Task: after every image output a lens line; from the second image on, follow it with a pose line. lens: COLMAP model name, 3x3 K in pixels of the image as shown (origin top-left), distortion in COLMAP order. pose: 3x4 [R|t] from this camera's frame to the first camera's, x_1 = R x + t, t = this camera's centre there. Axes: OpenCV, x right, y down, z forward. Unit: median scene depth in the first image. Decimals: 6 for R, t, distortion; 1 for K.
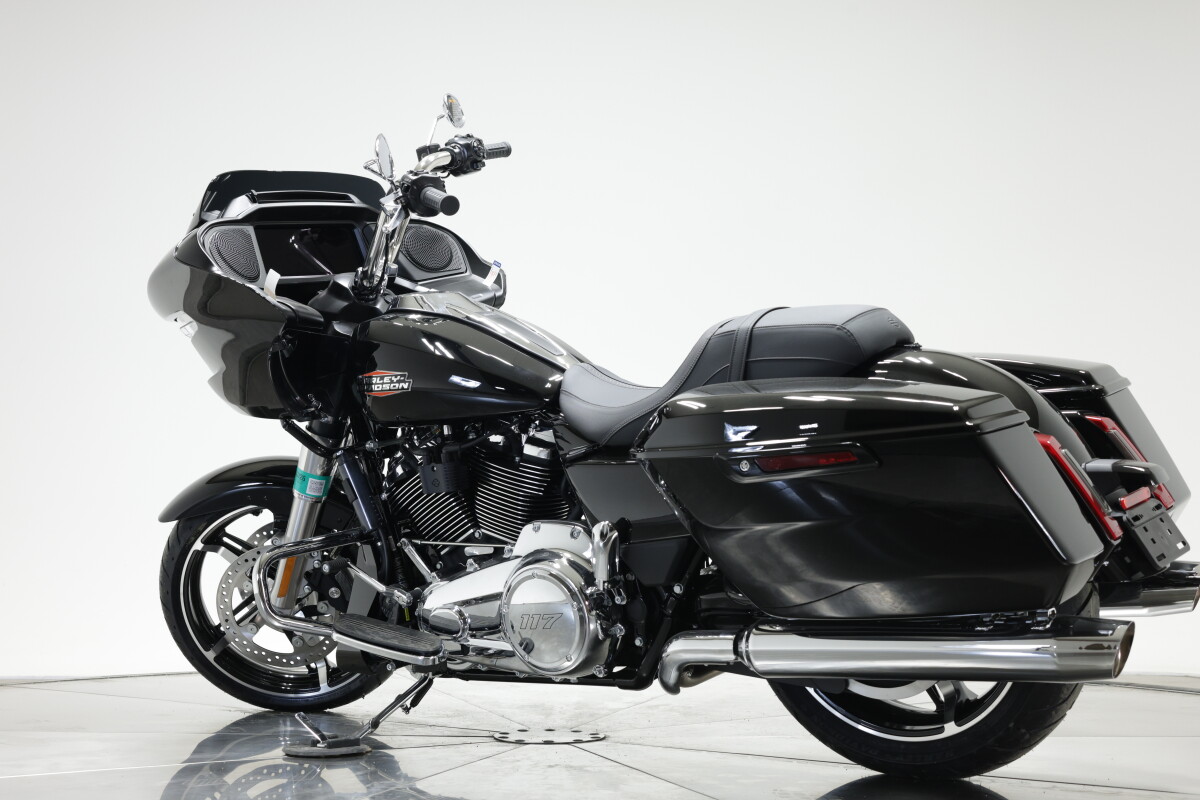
lens RADIAL K [[1480.0, 0, 601.6], [0, 1480.0, 402.4], [0, 0, 1]] dist [0.032058, 0.000000]
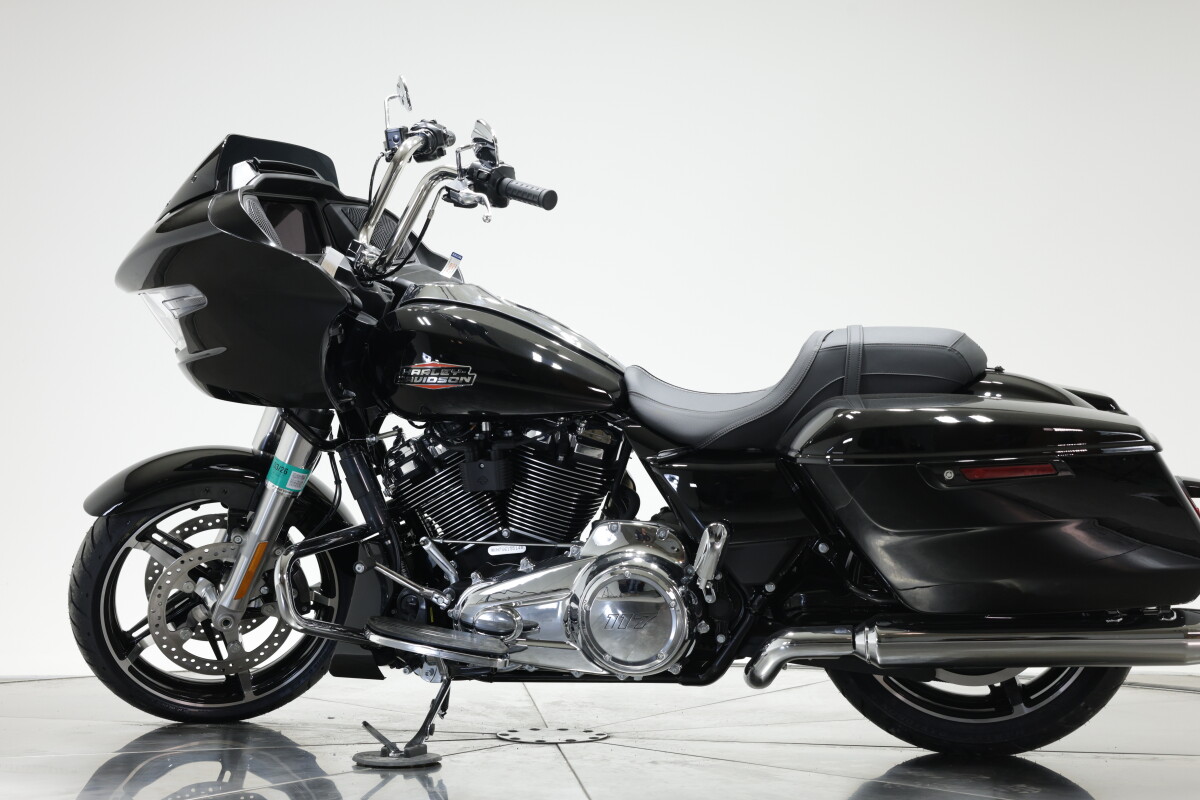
lens RADIAL K [[1480.0, 0, 601.4], [0, 1480.0, 405.5], [0, 0, 1]] dist [0.032058, 0.000000]
pose [[0.920890, 0.041545, 0.387602, -0.409868], [-0.043086, 0.999060, -0.004717, 0.006222], [-0.387434, -0.012356, 0.921815, 0.069355]]
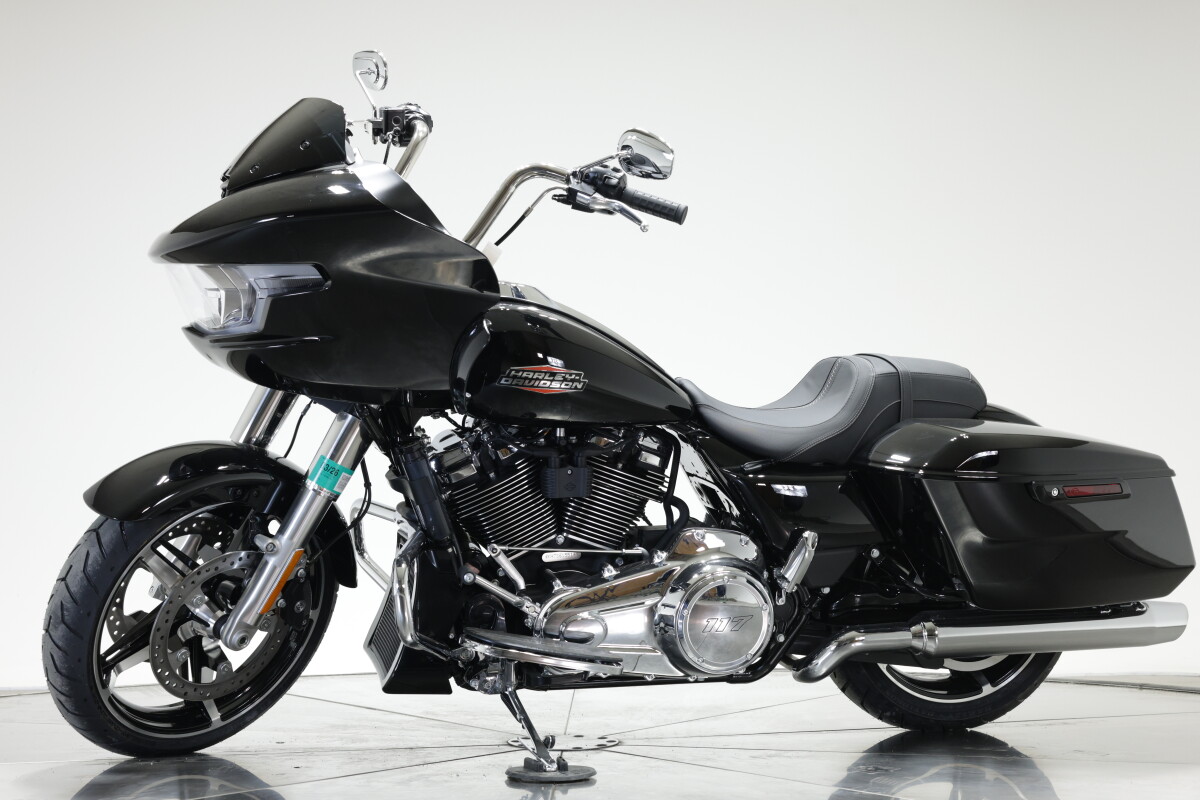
lens RADIAL K [[1480.0, 0, 591.0], [0, 1480.0, 394.7], [0, 0, 1]] dist [0.032058, 0.000000]
pose [[0.600903, 0.075736, 0.795726, -0.854295], [-0.081420, 0.996123, -0.033324, 0.024907], [-0.795164, -0.044763, 0.604739, 0.398618]]
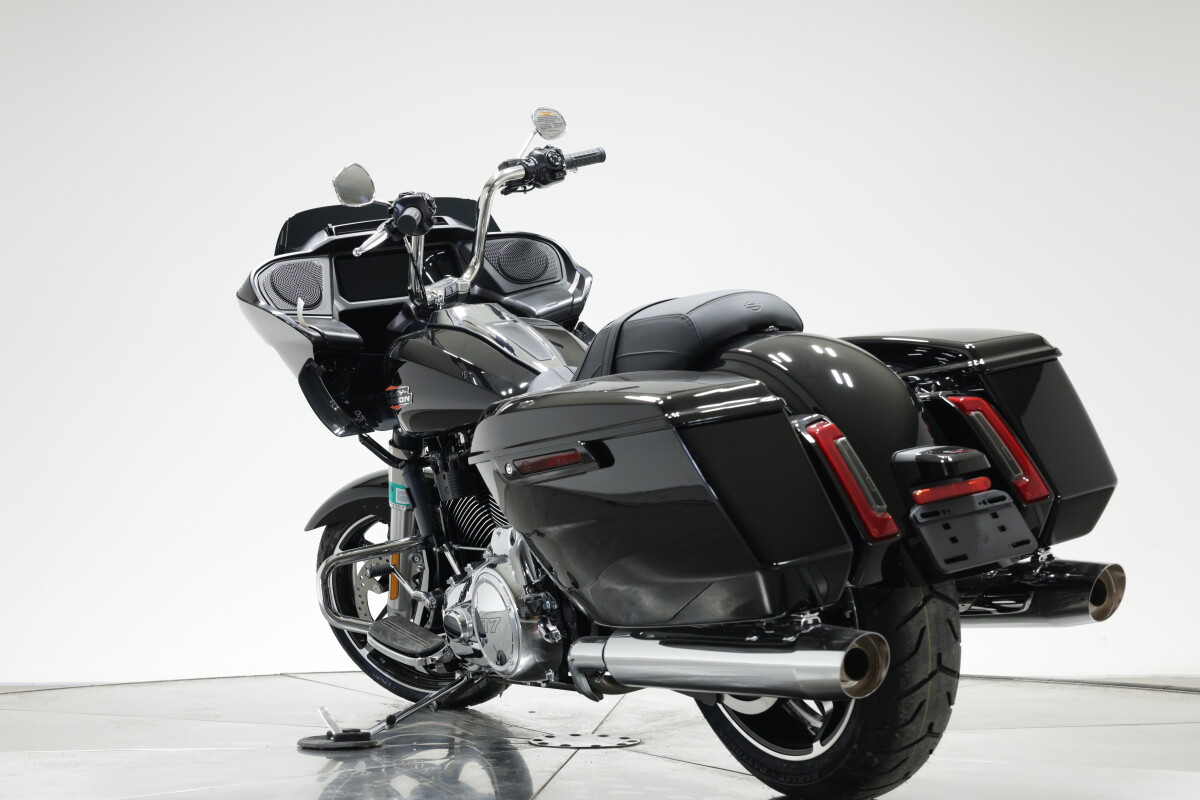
lens RADIAL K [[1480.0, 0, 597.6], [0, 1480.0, 398.9], [0, 0, 1]] dist [0.032058, 0.000000]
pose [[0.908701, -0.052062, -0.414189, 0.406212], [0.050882, 0.998608, -0.013890, 0.009879], [0.414335, -0.008453, 0.910085, 0.098795]]
